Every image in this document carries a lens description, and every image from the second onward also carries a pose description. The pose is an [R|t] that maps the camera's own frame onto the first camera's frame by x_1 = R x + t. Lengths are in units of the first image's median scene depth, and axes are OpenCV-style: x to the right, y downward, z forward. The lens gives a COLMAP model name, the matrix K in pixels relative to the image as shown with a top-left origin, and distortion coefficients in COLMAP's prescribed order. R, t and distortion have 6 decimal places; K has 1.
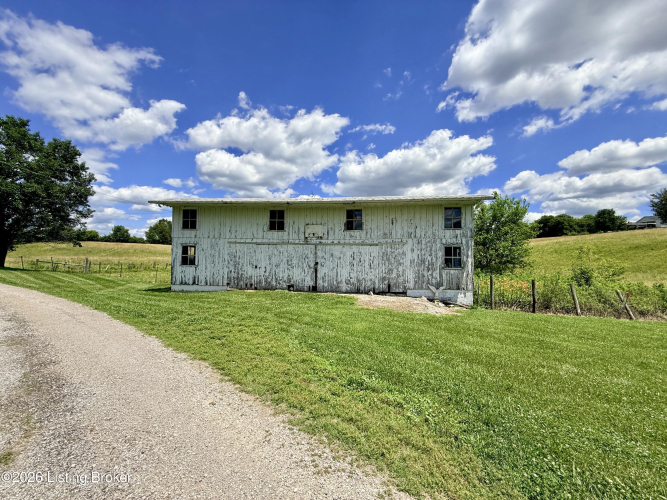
lens RADIAL K [[269.4, 0, 332.7], [0, 269.4, 250.4], [0, 0, 1]] dist [0.003796, -0.000075]
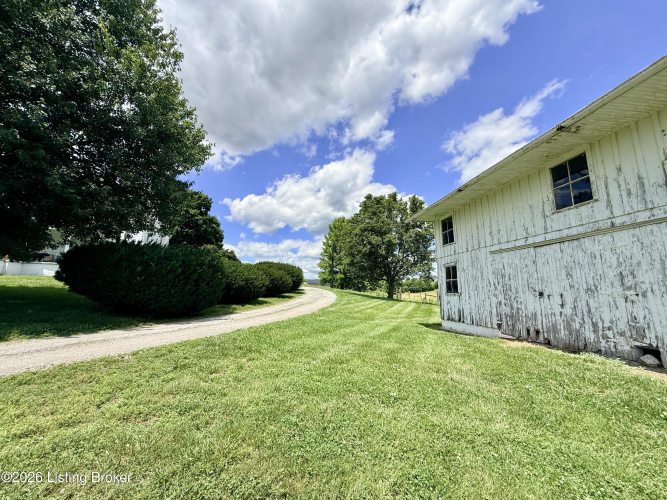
lens RADIAL K [[269.4, 0, 329.5], [0, 269.4, 248.5], [0, 0, 1]] dist [0.003796, -0.000075]
pose [[0.198959, -0.178612, -0.963594, 0.110831], [0.029025, 0.983894, -0.176382, 0.054854], [0.979578, 0.007124, 0.200938, 0.538854]]
